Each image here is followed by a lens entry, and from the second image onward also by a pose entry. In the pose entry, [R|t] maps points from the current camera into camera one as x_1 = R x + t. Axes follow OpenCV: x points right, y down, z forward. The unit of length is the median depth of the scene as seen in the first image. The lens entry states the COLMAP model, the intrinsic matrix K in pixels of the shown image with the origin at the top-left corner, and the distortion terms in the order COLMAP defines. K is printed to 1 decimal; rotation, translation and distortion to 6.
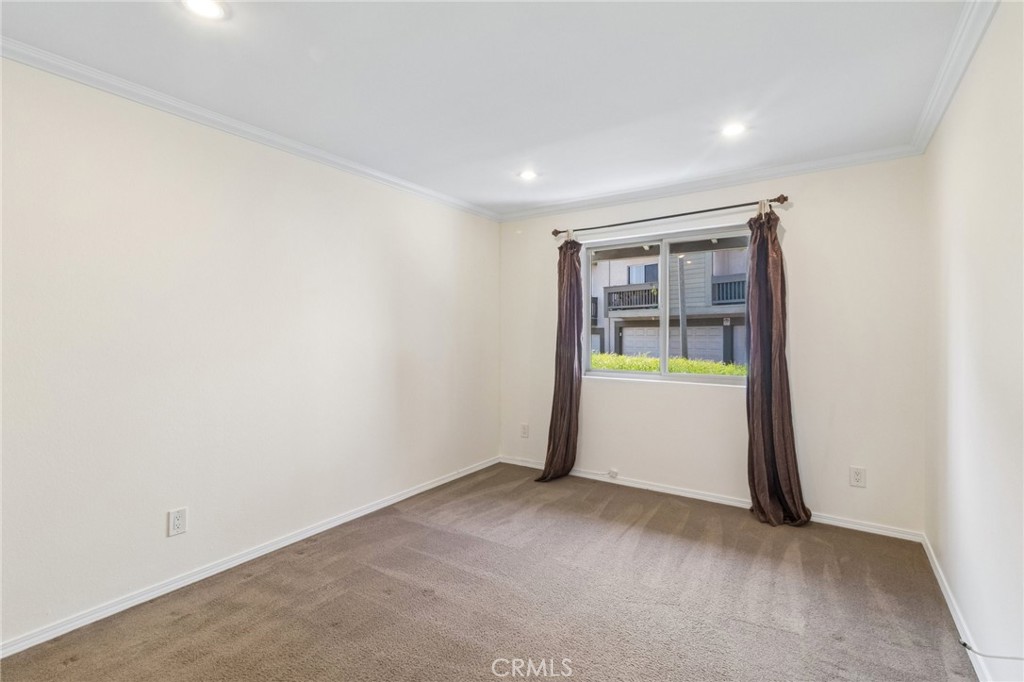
lens RADIAL K [[469.9, 0, 503.1], [0, 469.9, 334.5], [0, 0, 1]] dist [-0.000433, 0.000005]
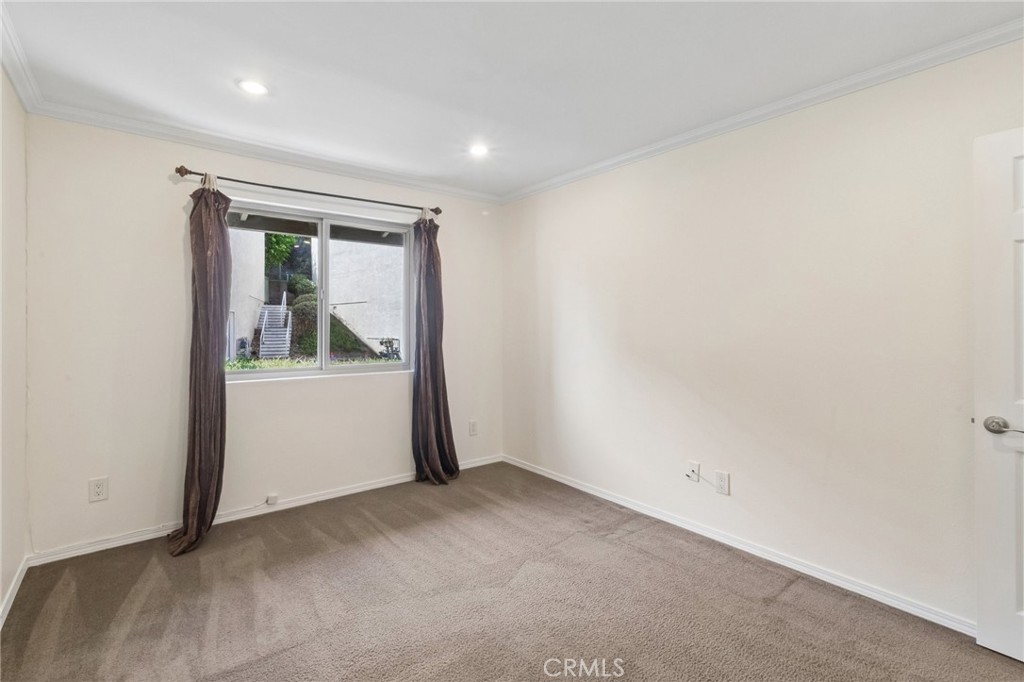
lens RADIAL K [[481.0, 0, 500.4], [0, 481.0, 323.7], [0, 0, 1]] dist [0.000143, -0.000027]
pose [[0.294380, -0.007794, 0.955657, -0.502799], [-0.005127, 0.999939, 0.009734, -0.013694], [-0.955675, -0.007766, 0.294322, 0.459646]]
